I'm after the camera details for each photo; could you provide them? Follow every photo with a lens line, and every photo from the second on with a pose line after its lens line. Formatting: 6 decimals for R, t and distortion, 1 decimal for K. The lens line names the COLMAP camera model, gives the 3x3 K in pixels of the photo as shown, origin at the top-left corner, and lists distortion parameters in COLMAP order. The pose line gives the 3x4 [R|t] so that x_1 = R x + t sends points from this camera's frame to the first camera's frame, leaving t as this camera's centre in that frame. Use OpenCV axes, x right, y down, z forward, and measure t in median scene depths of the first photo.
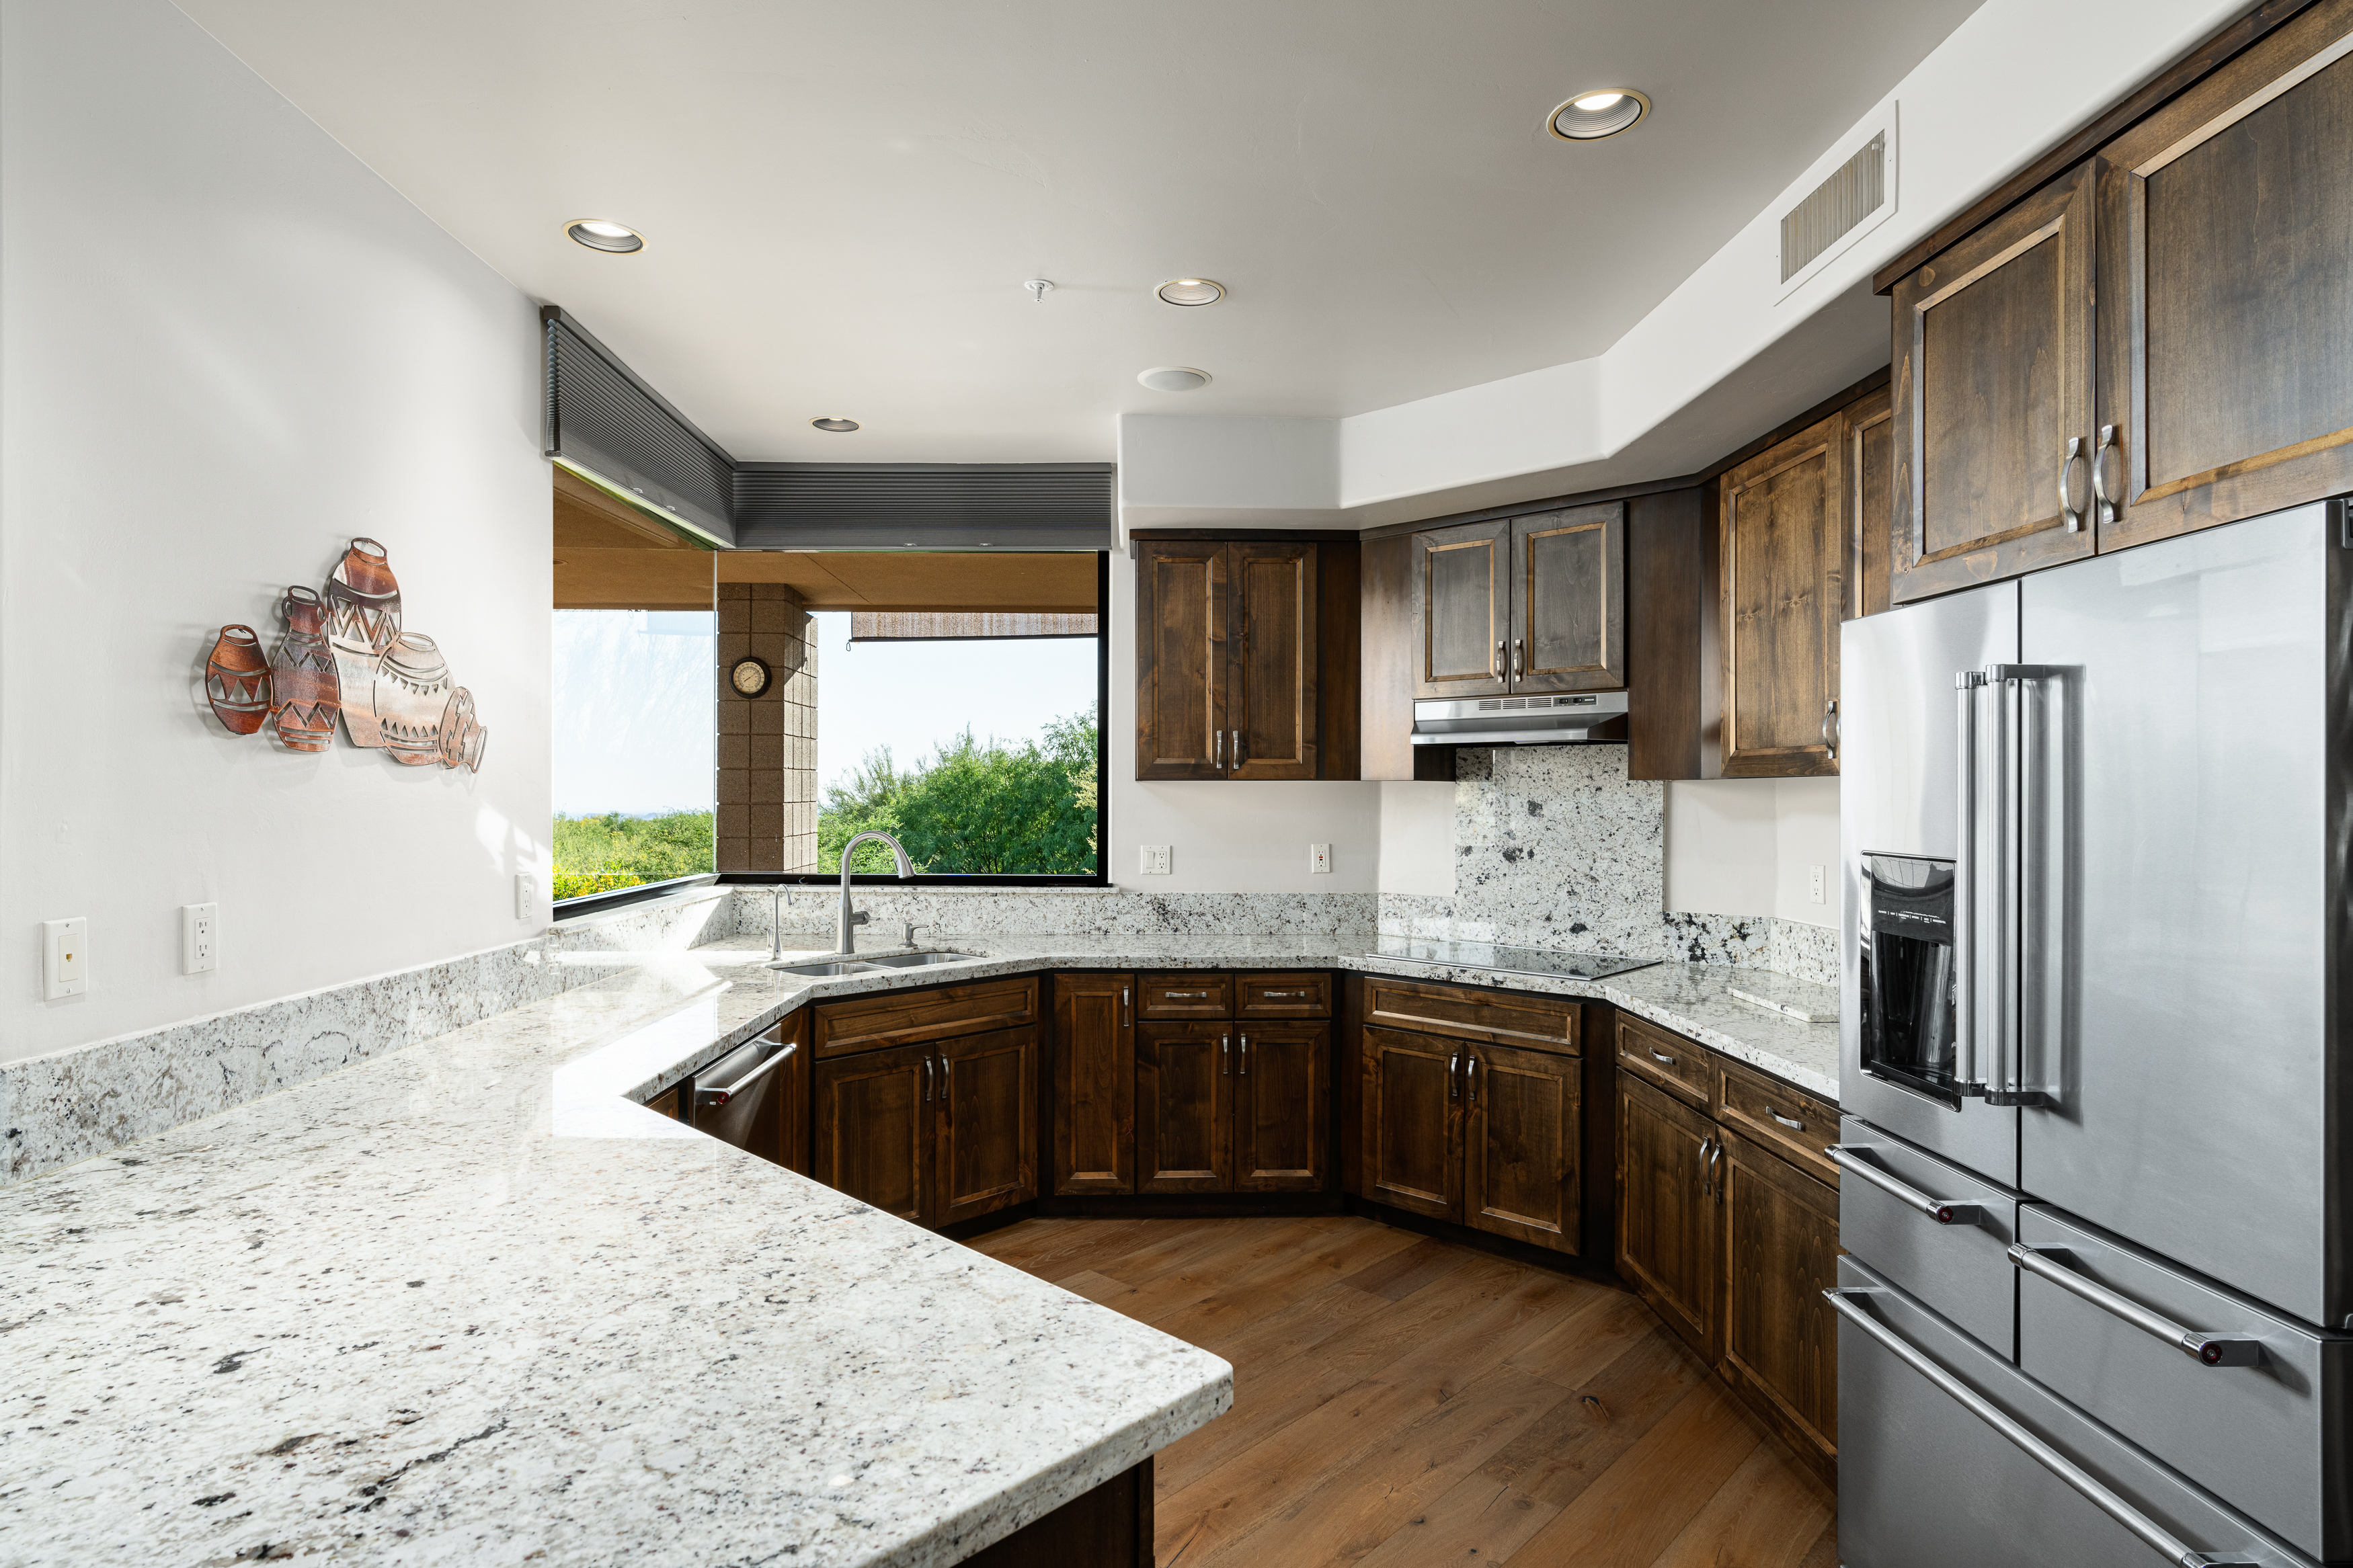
lens RADIAL K [[1216.0, 0, 1176.7], [0, 1216.0, 790.8], [0, 0, 1]] dist [-0.002121, -0.000275]
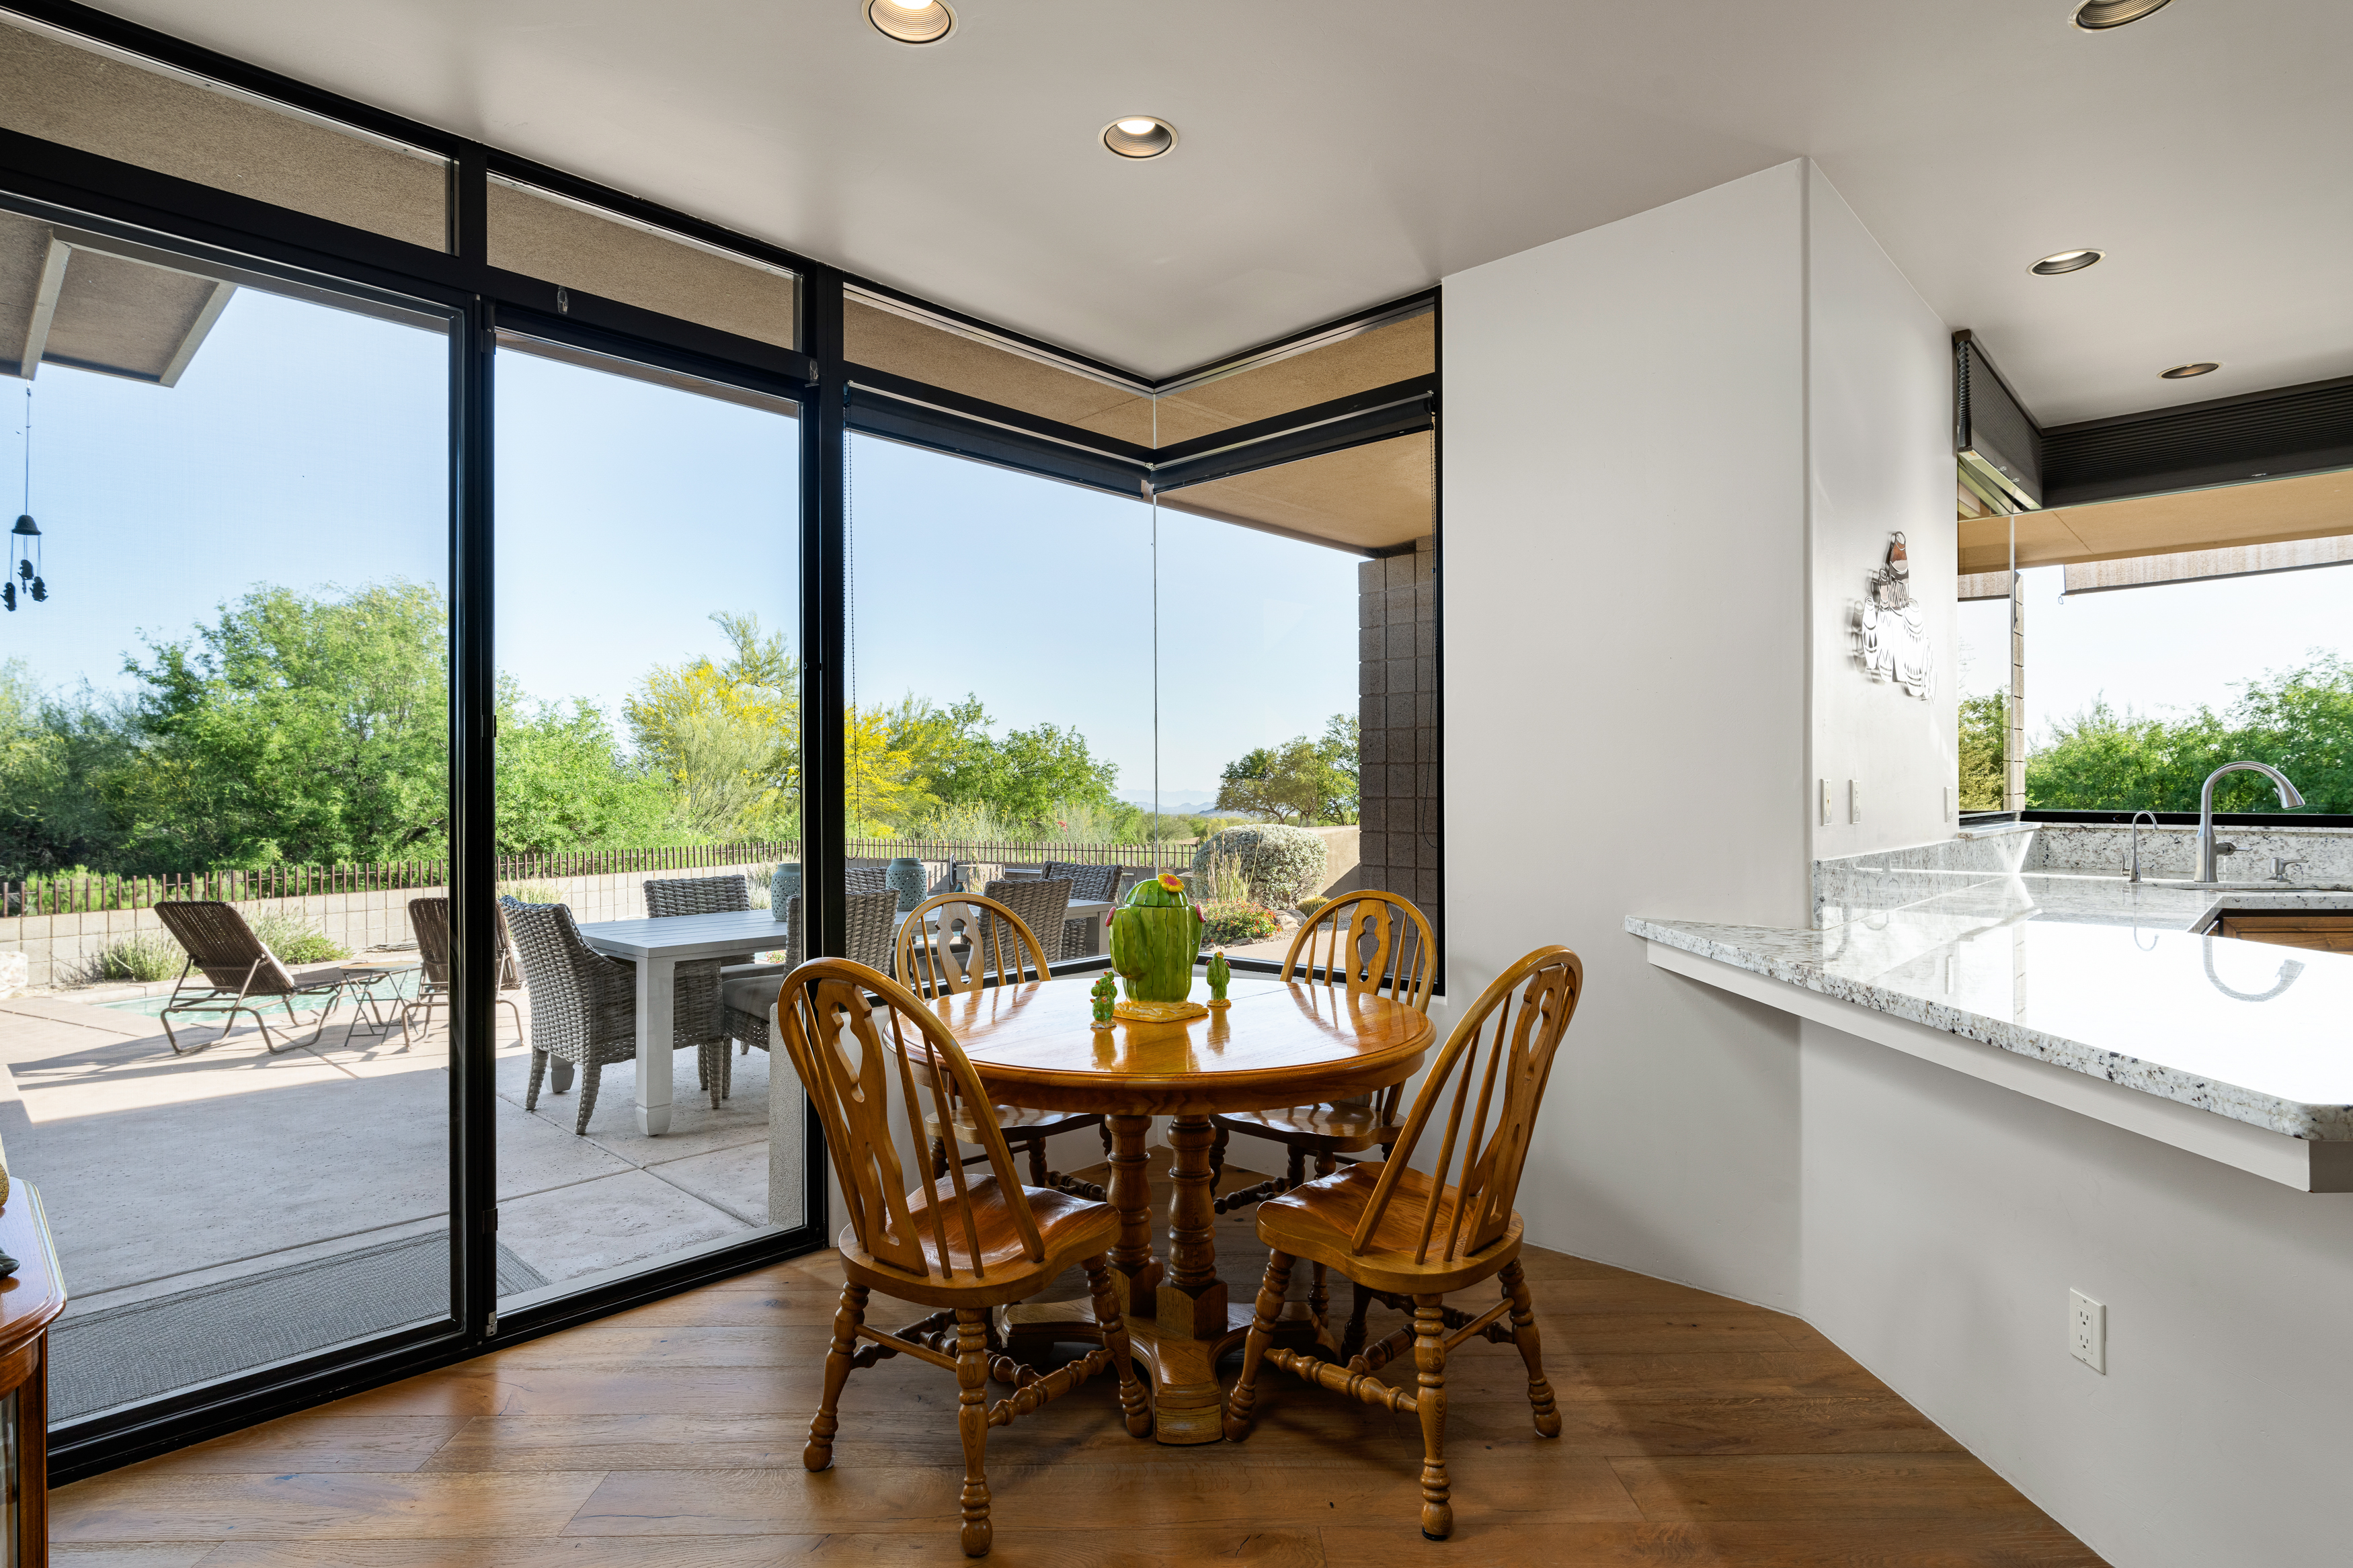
lens RADIAL K [[1216.0, 0, 1182.4], [0, 1216.0, 783.5], [0, 0, 1]] dist [-0.002121, -0.000275]
pose [[0.702293, -0.005681, -0.711865, -0.132723], [0.006147, 0.999979, -0.001915, 0.041458], [0.711861, -0.003031, 0.702313, -0.300433]]
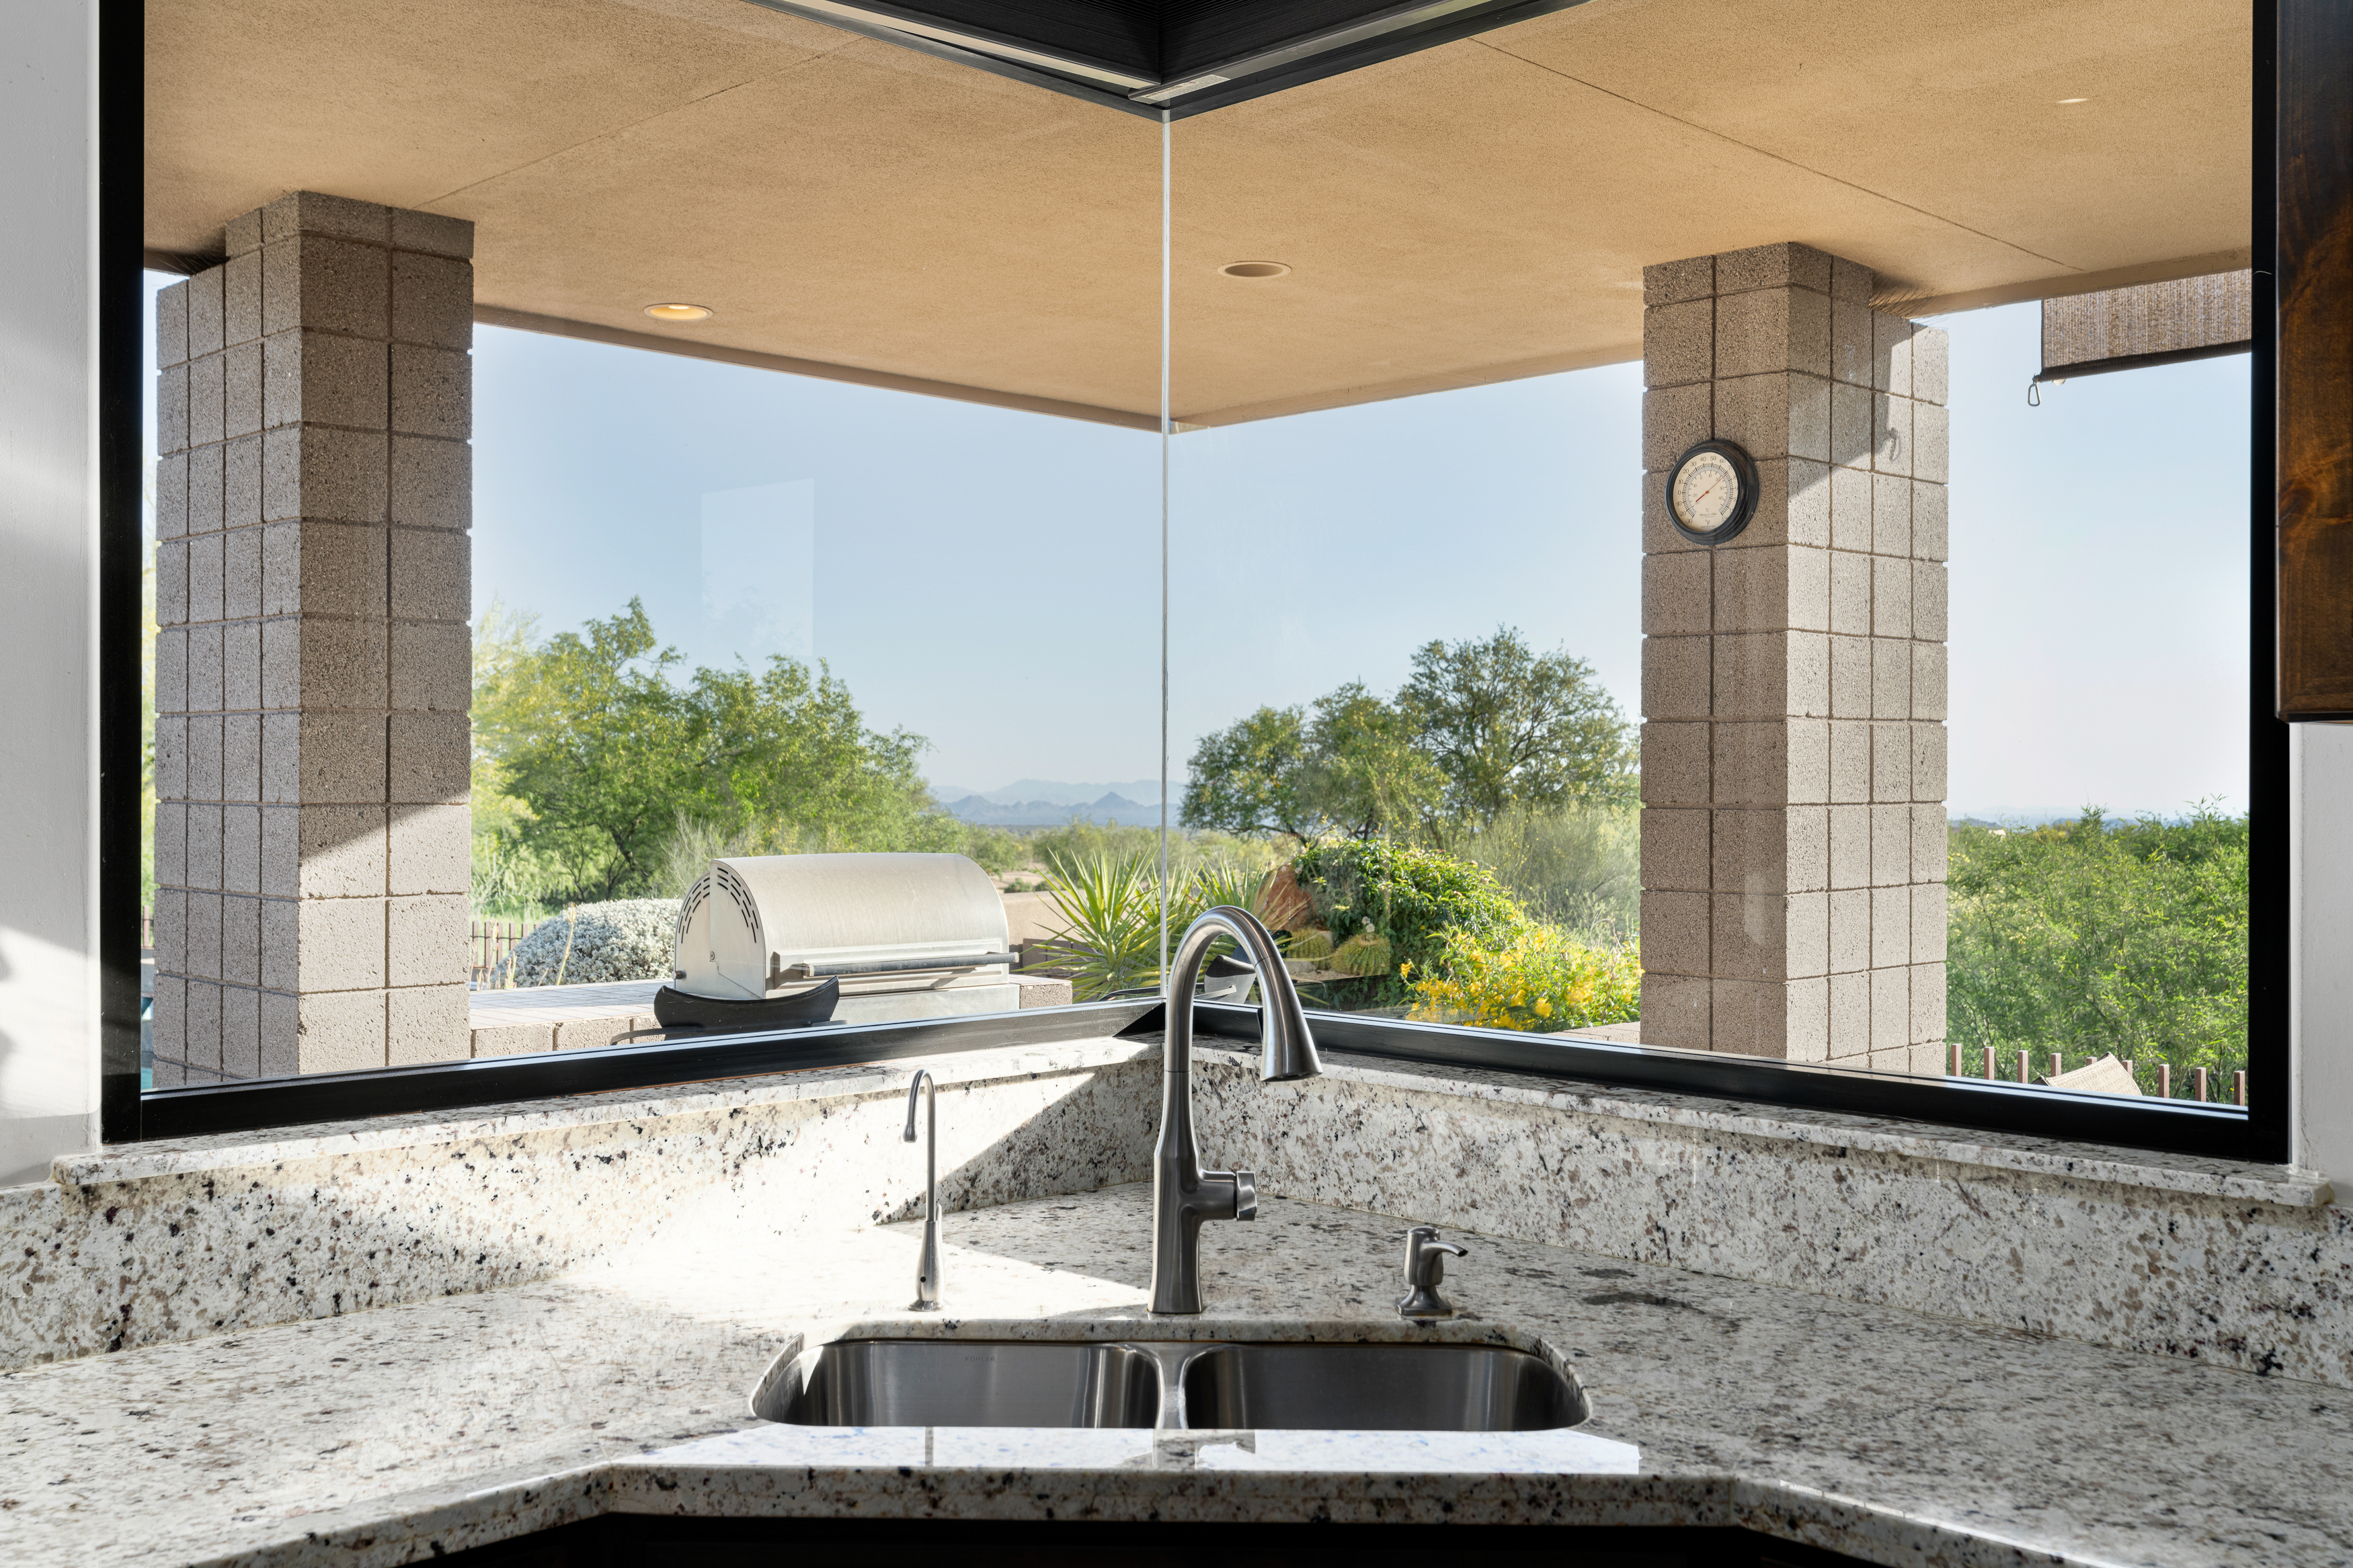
lens RADIAL K [[2335.1, 0, 1178.3], [0, 2335.1, 791.0], [0, 0, 1]] dist [0.062554, 0.000000]
pose [[0.698866, 0.005121, -0.715235, 0.124839], [-0.000368, 0.999977, 0.006800, 0.000710], [0.715253, -0.004489, 0.698851, 0.523855]]
